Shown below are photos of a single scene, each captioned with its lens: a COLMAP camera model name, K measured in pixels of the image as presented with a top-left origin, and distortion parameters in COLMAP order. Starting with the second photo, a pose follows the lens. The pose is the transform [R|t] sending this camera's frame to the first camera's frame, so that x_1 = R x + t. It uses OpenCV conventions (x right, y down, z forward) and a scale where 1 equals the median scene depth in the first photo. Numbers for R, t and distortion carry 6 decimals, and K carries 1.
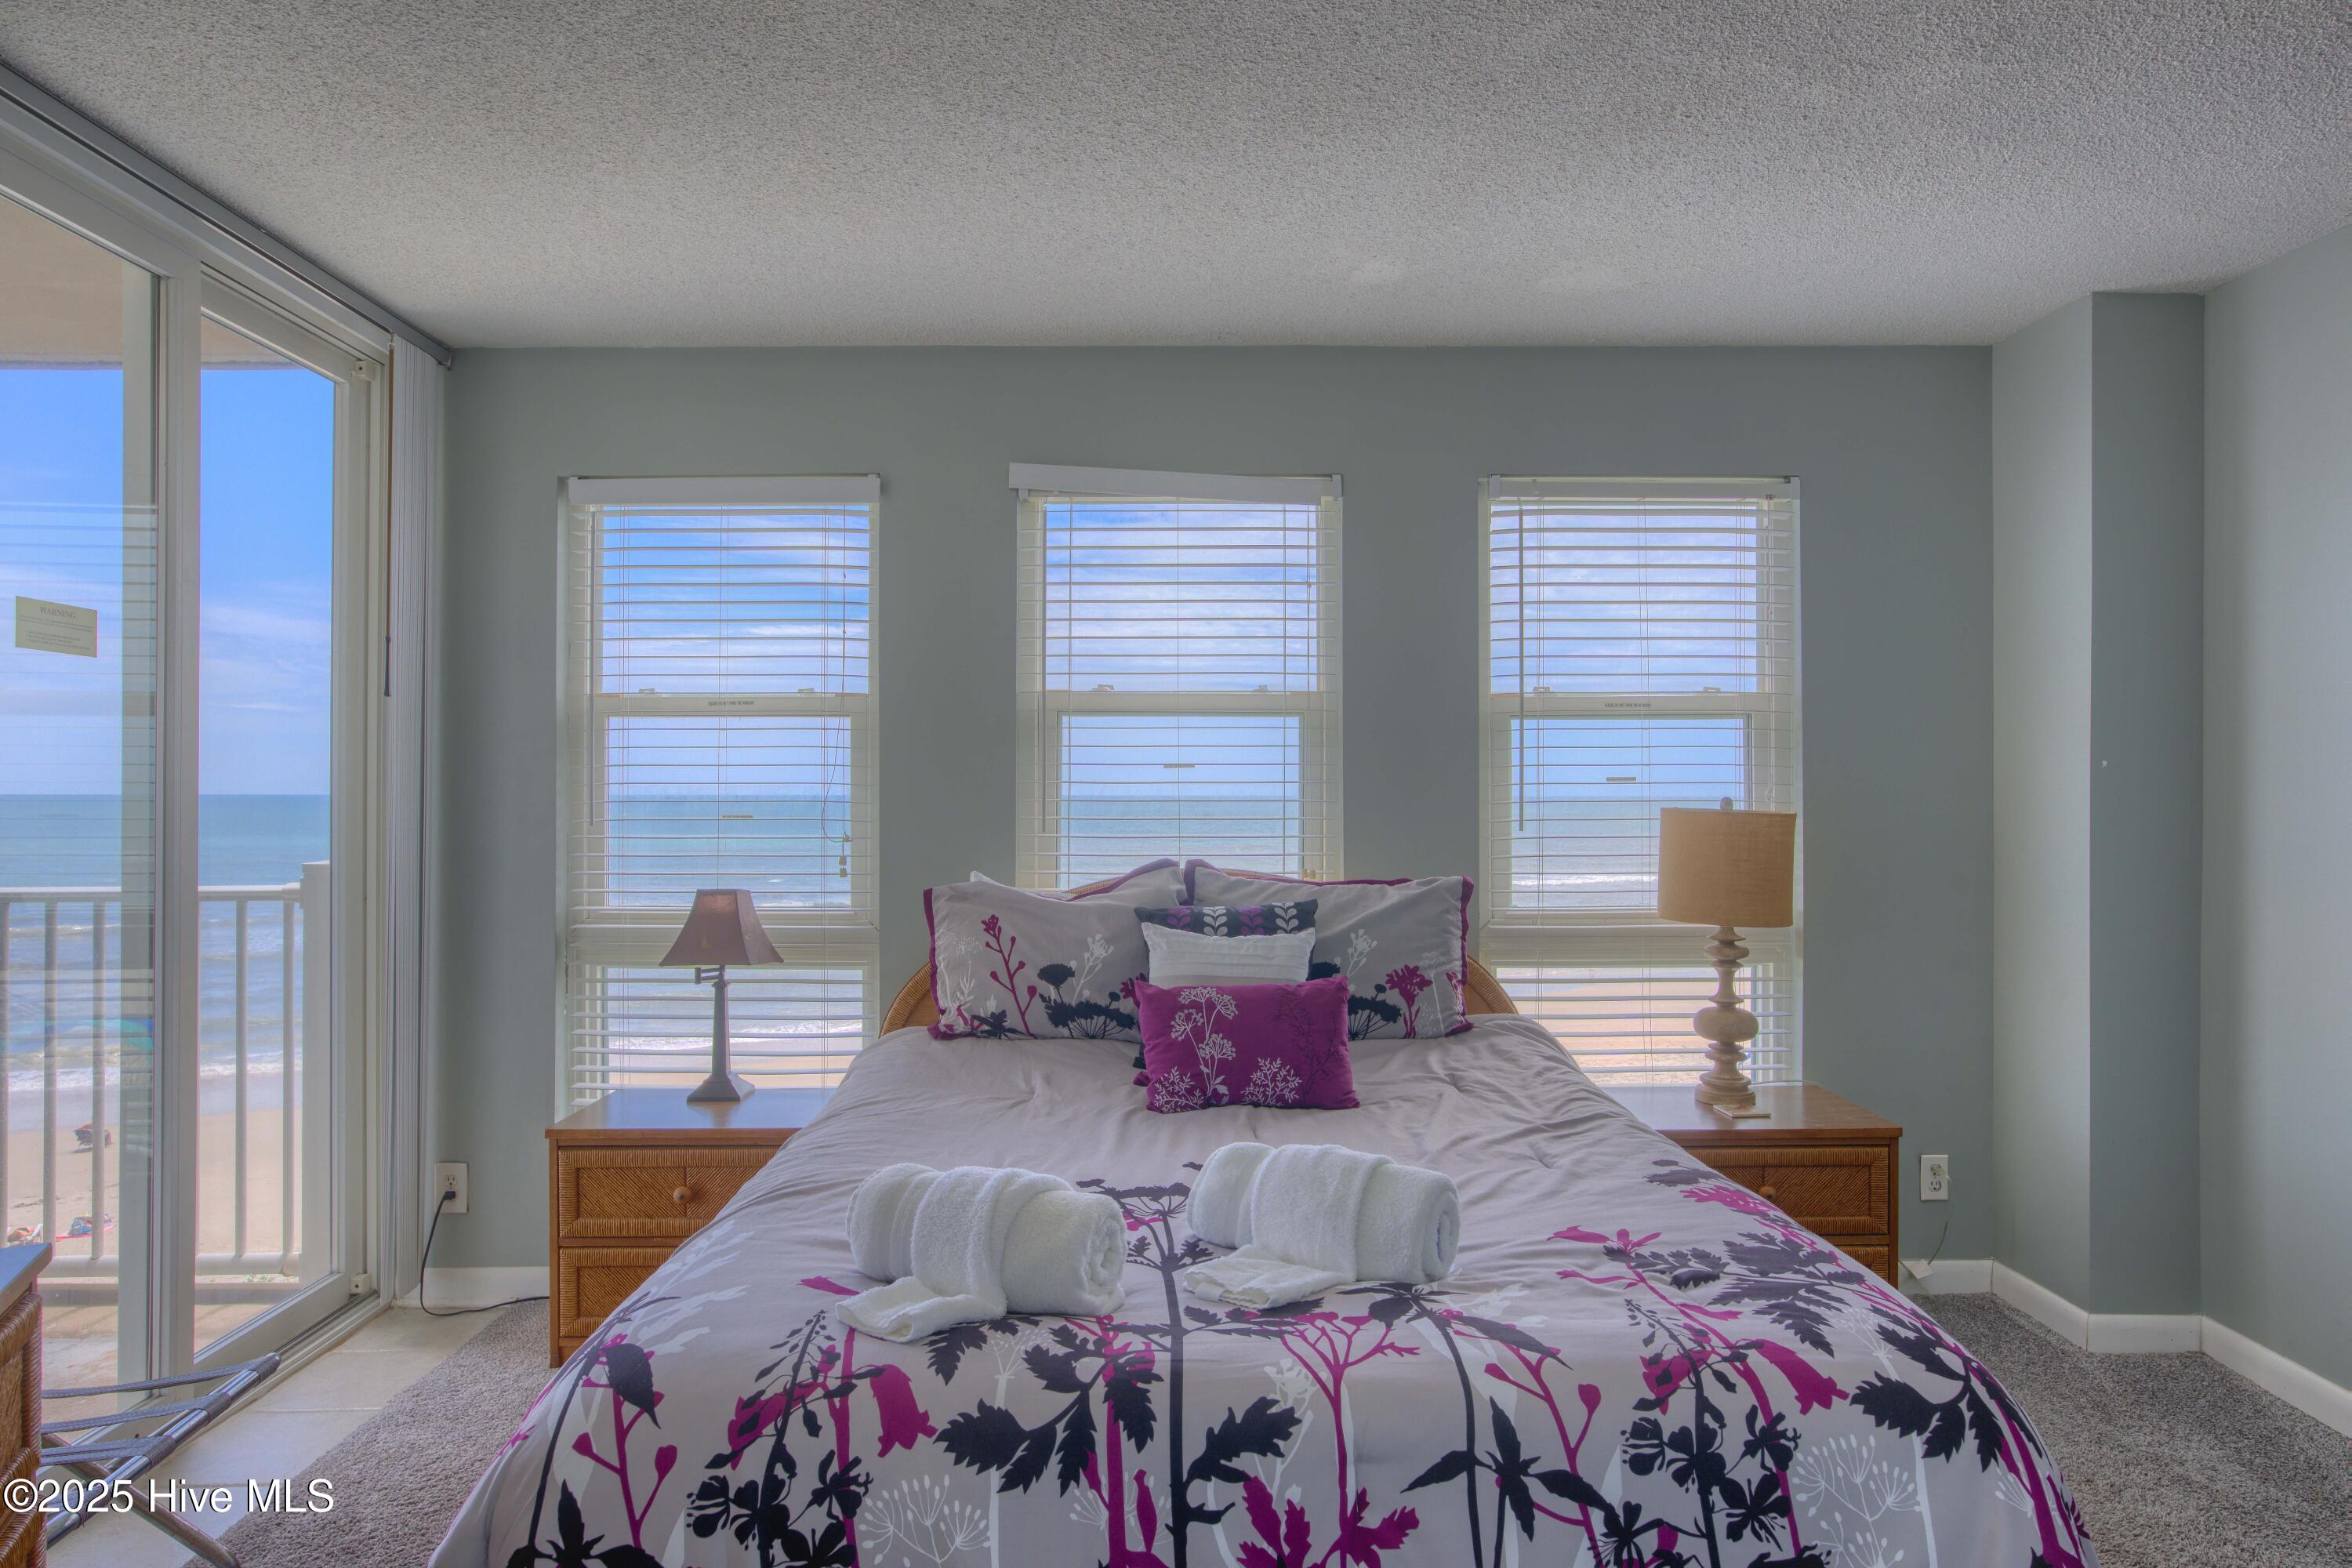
lens RADIAL K [[1370.8, 0, 1176.0], [0, 1370.8, 784.0], [0, 0, 1]] dist [-0.037905, 0.028701]
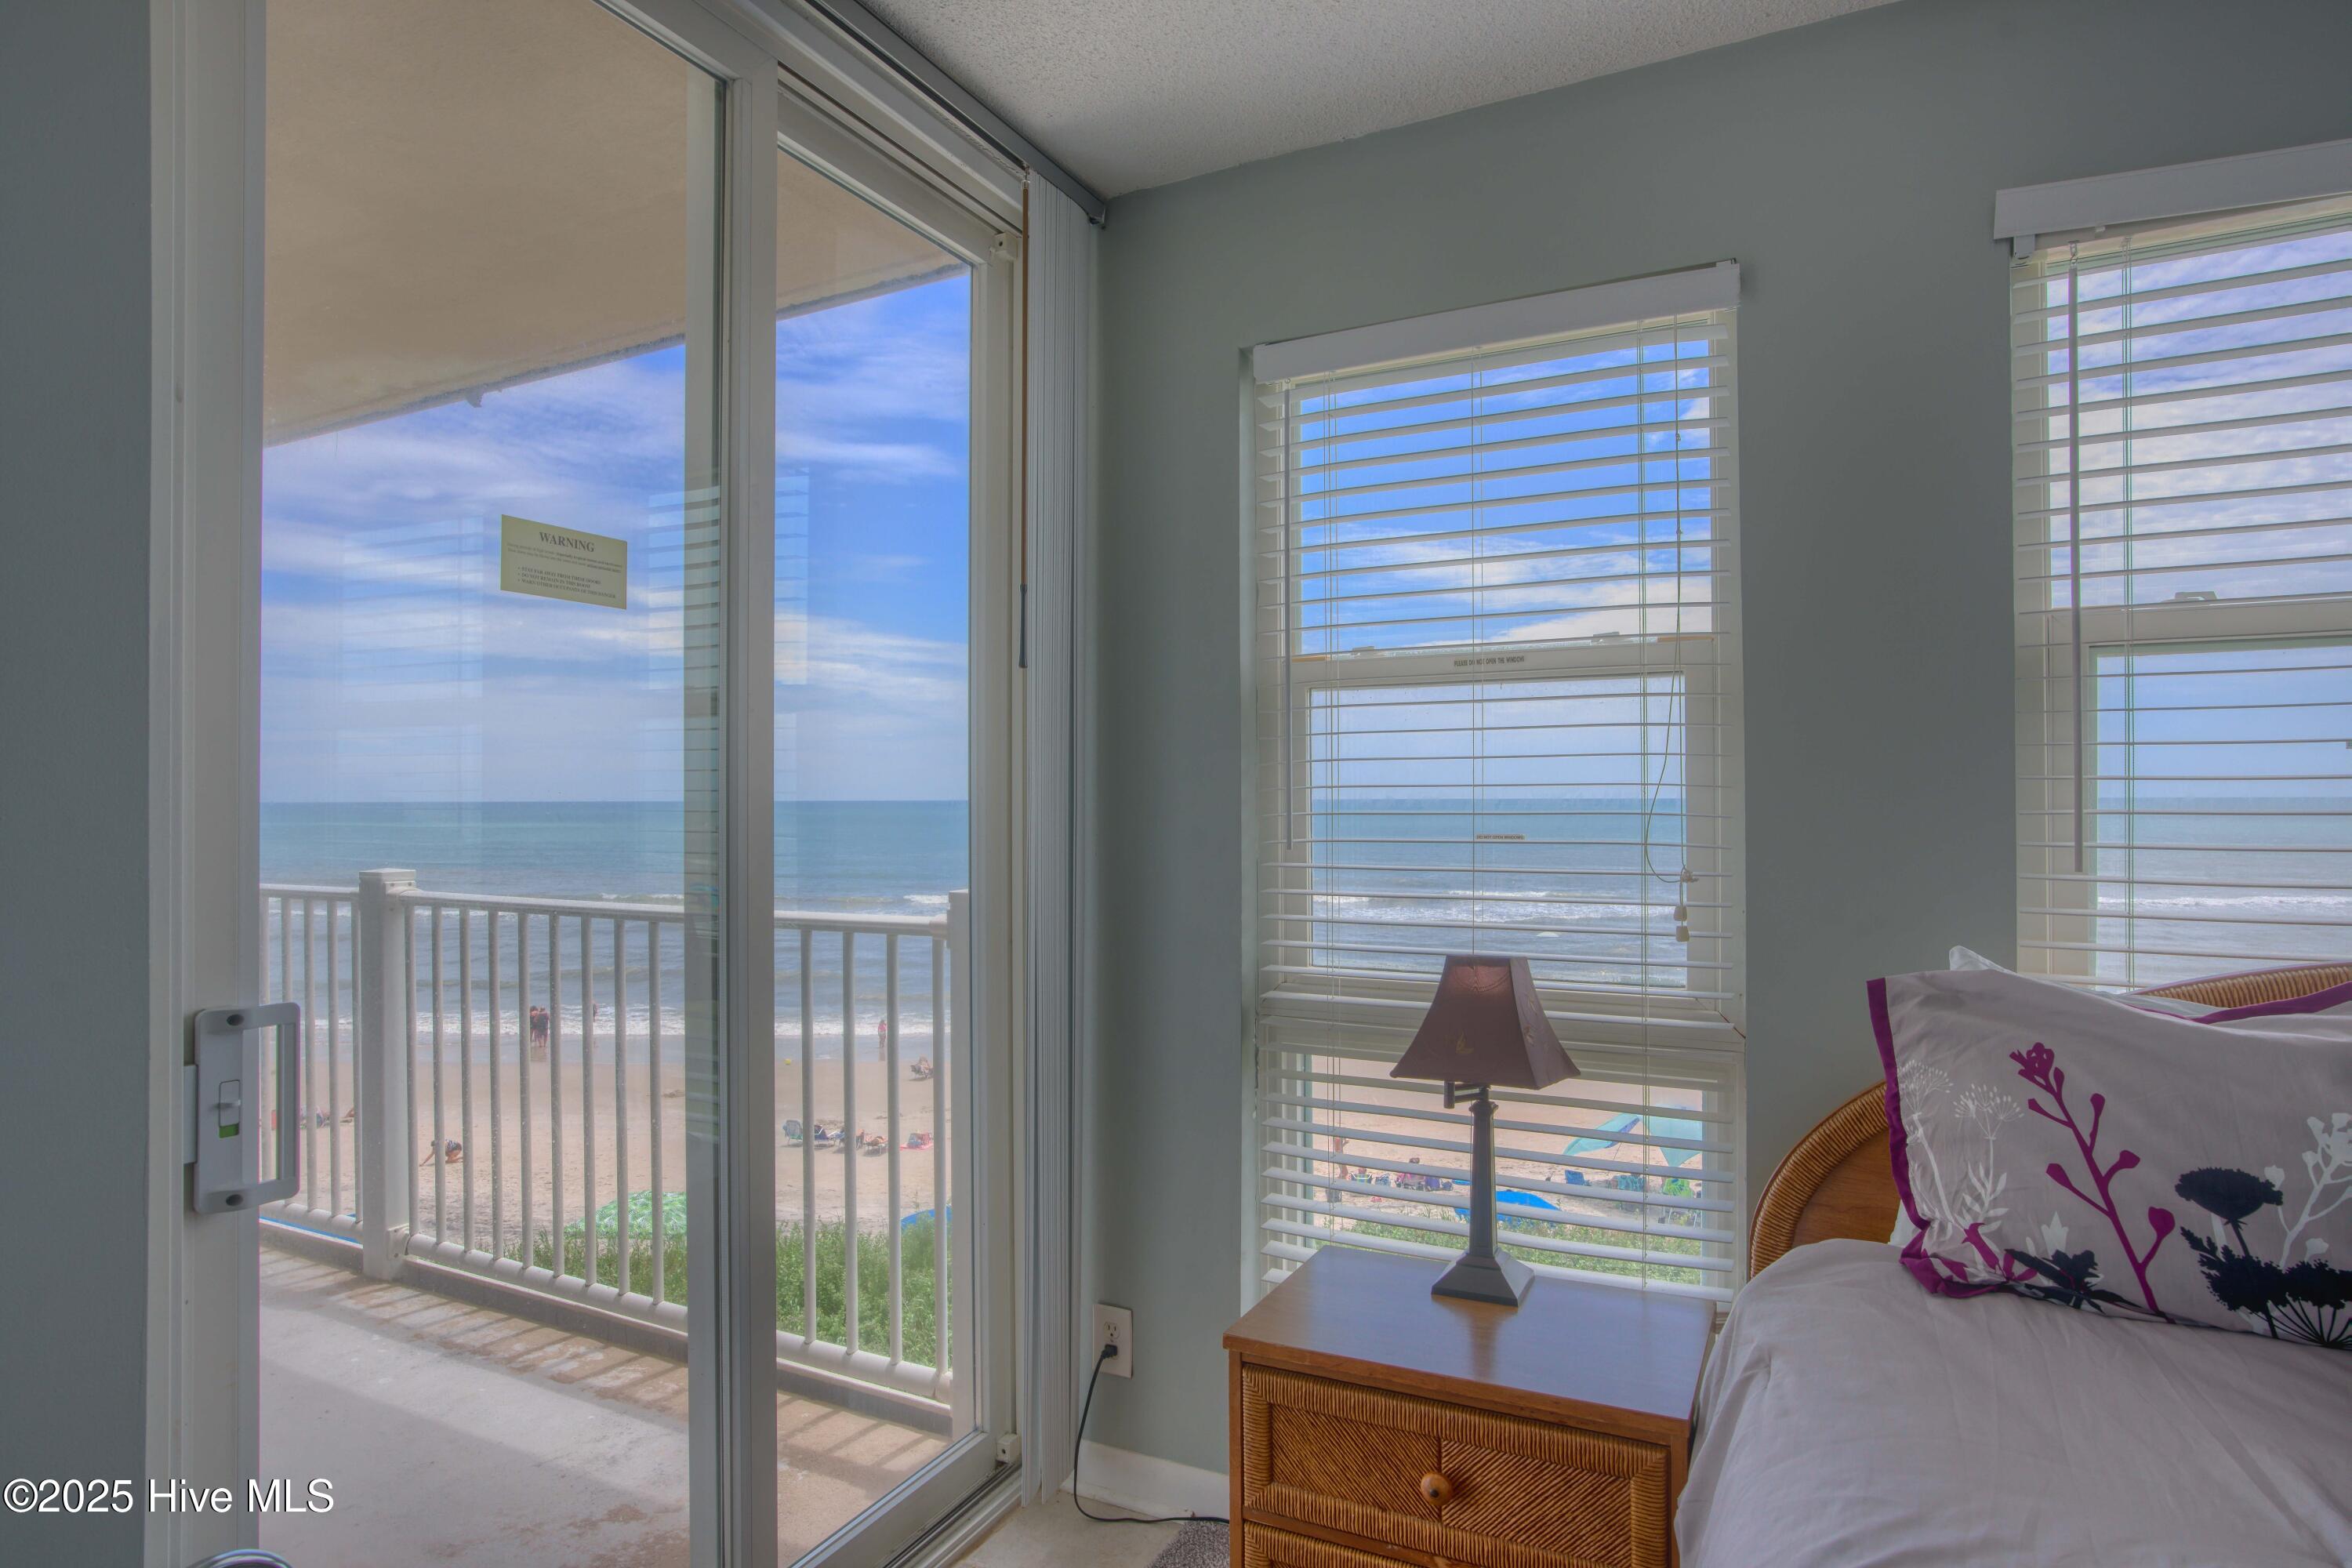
lens RADIAL K [[1295.7, 0, 1176.0], [0, 1295.7, 784.0], [0, 0, 1]] dist [-0.008519, -0.000742]
pose [[0.882702, -0.008438, -0.469858, -0.183958], [0.006541, 0.999963, -0.005668, 0.001478], [0.469888, 0.001929, 0.882724, 0.424457]]
